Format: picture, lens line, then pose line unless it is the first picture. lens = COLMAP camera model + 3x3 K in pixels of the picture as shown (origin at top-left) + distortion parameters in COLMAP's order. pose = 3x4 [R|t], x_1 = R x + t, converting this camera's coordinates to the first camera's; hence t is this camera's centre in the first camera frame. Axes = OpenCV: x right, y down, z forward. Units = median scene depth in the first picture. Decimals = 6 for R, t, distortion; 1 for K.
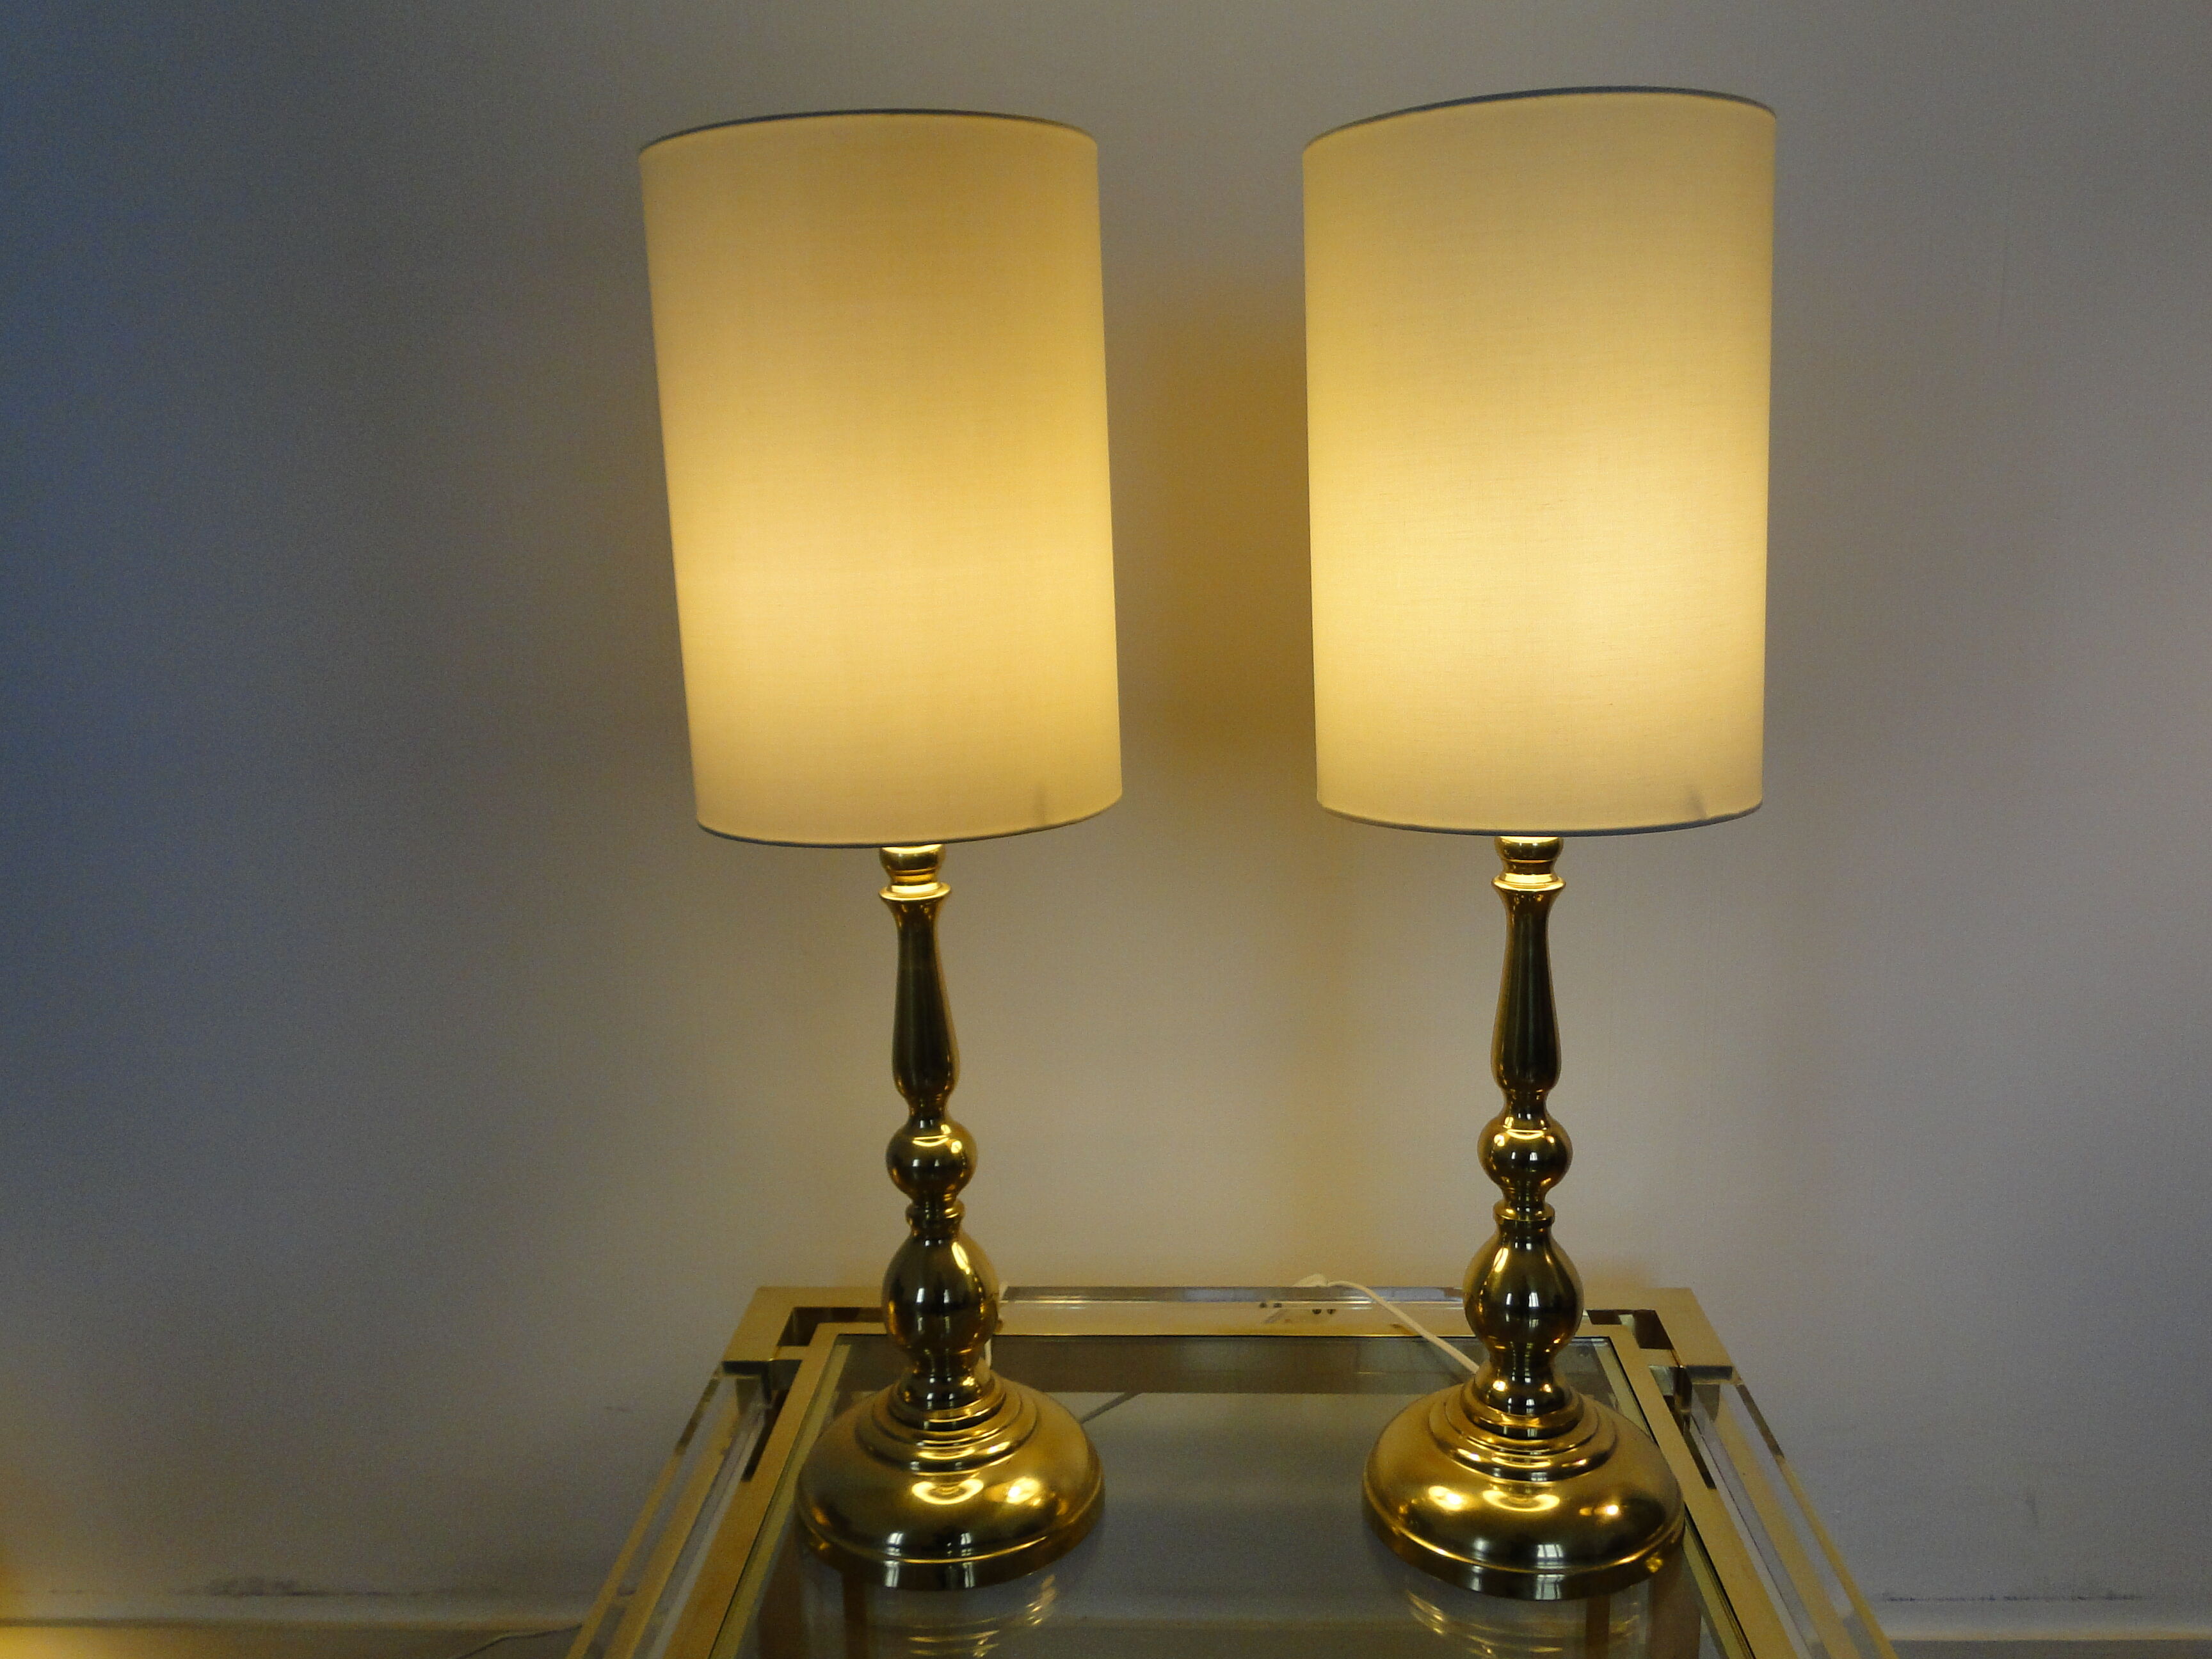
lens RADIAL K [[1932.5, 0, 1092.5], [0, 1932.5, 844.6], [0, 0, 1]] dist [0.001237, 0.013809]
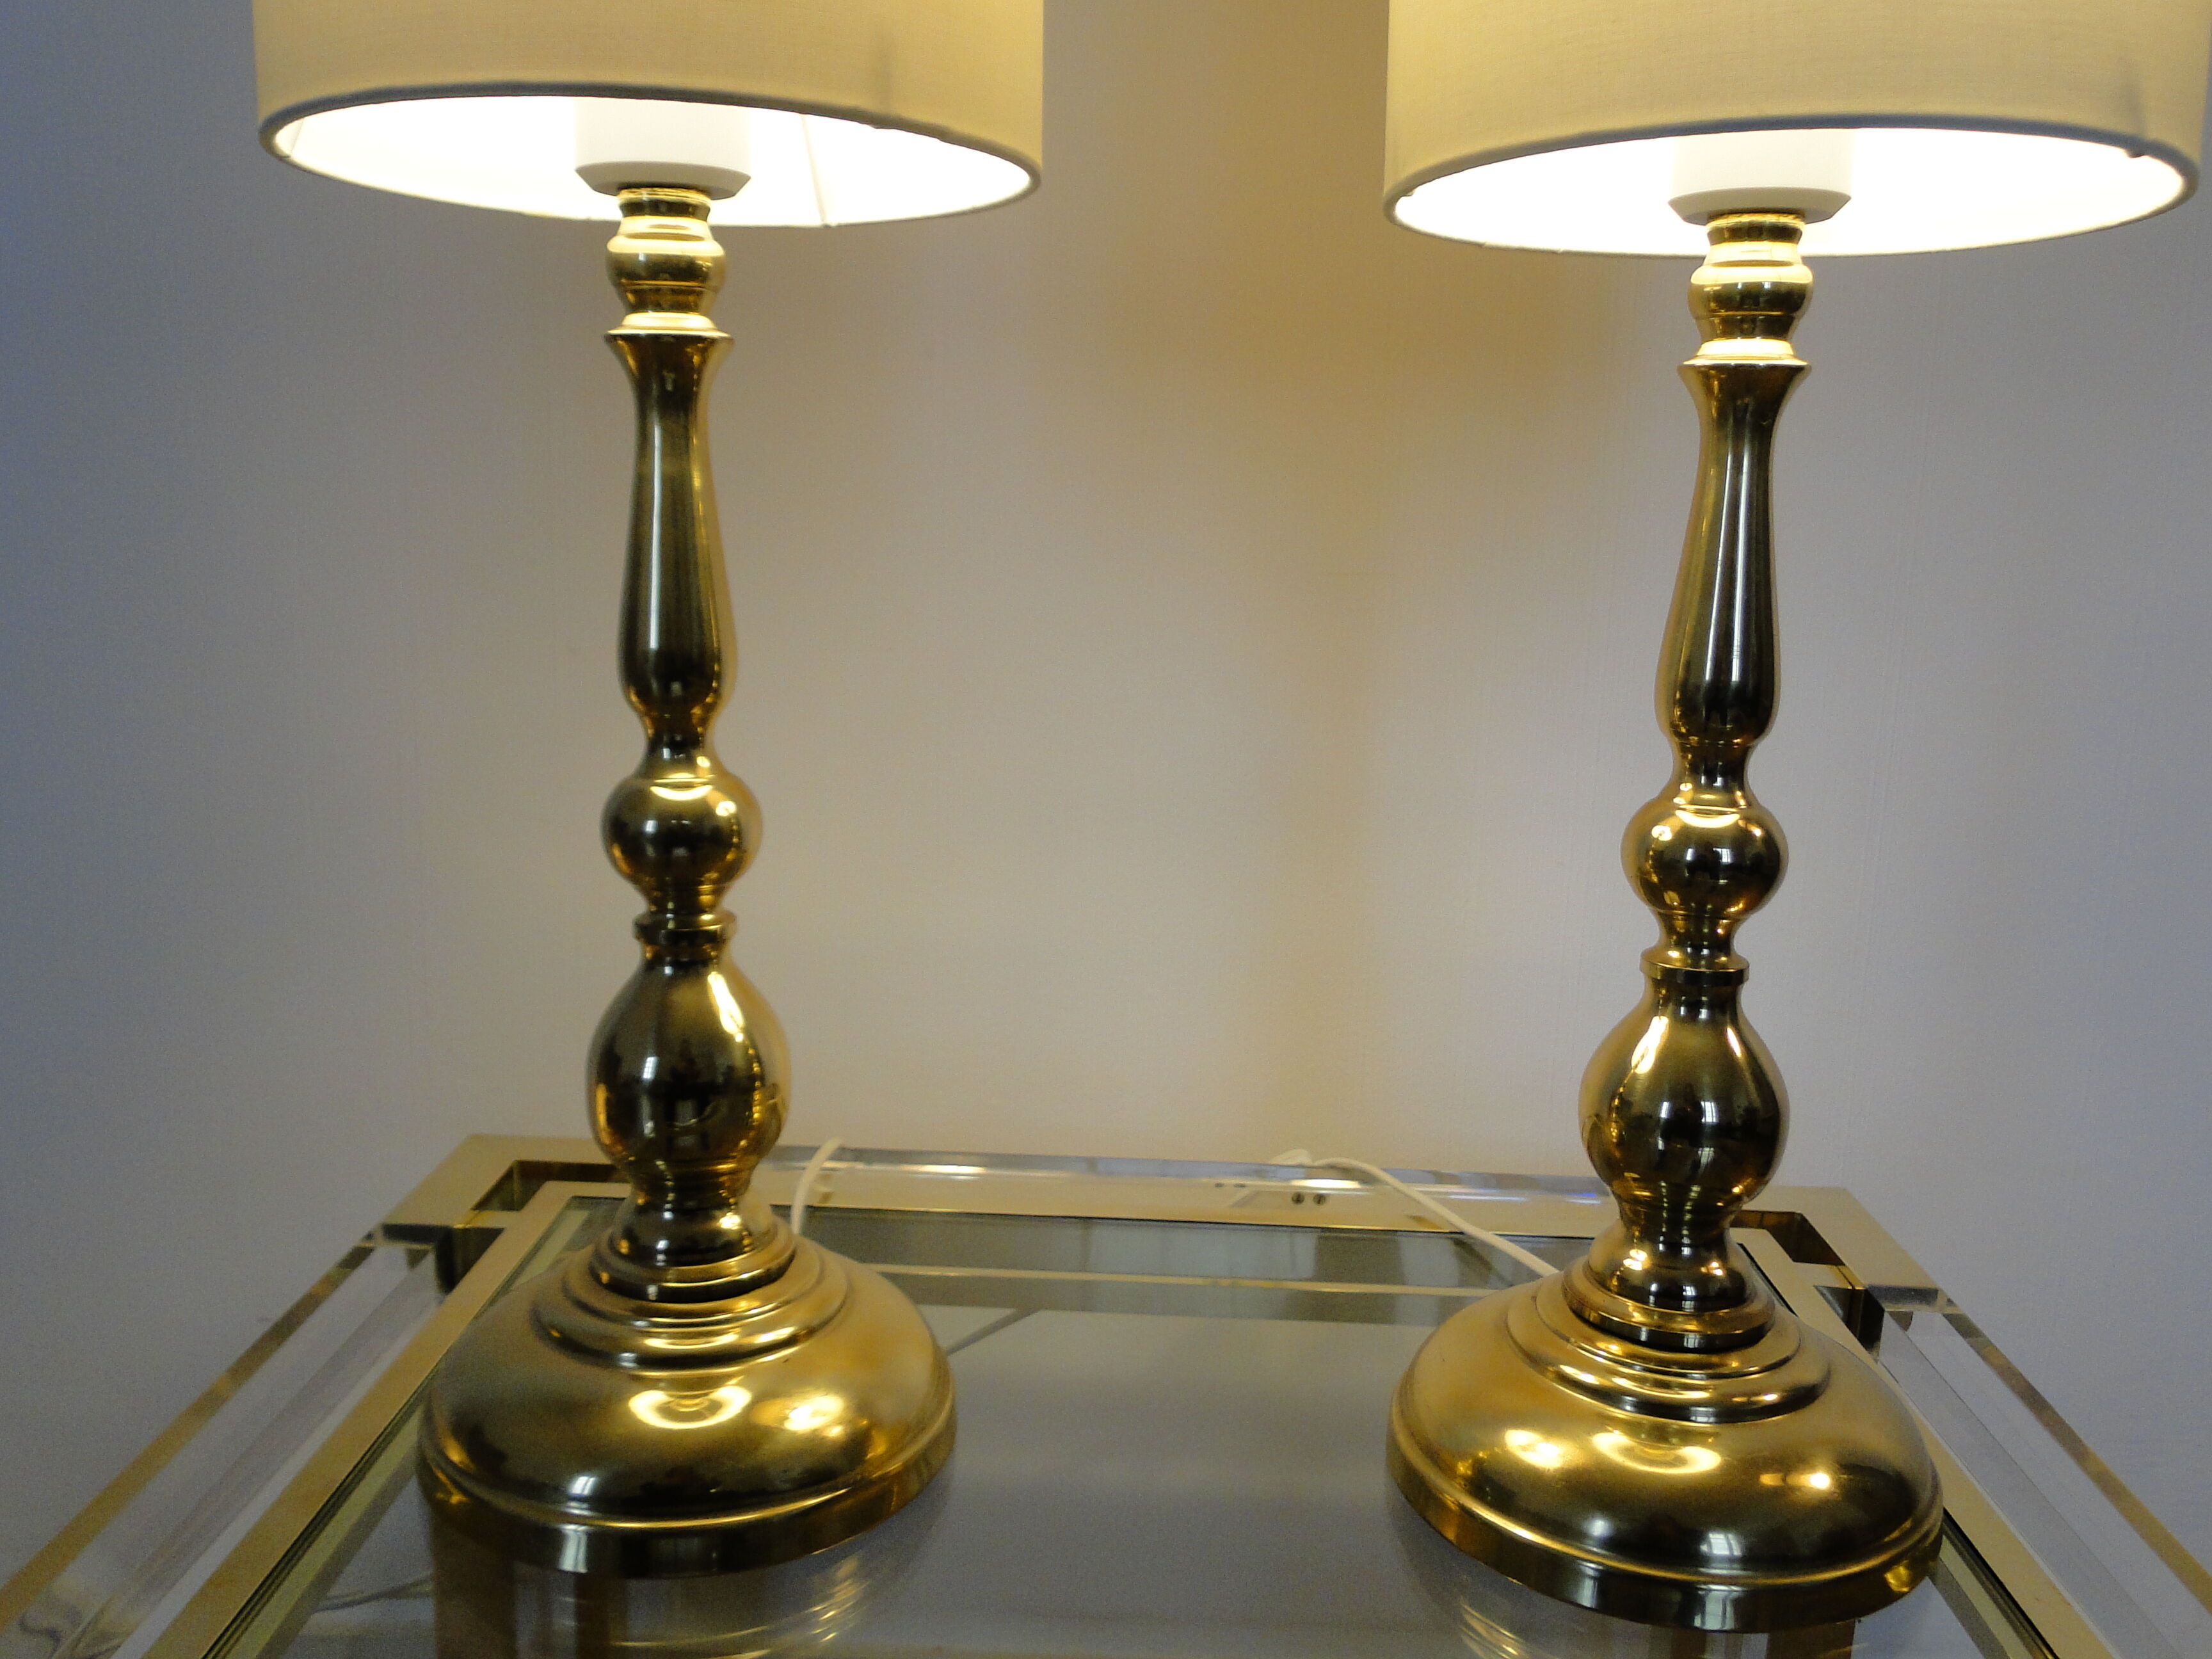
lens RADIAL K [[1932.5, 0, 1109.7], [0, 1932.5, 859.5], [0, 0, 1]] dist [0.001237, 0.013809]
pose [[0.997908, 0.049823, 0.041200, 0.021242], [-0.049171, 0.998651, -0.016681, 0.176156], [-0.041975, 0.014620, 0.999012, 0.419841]]
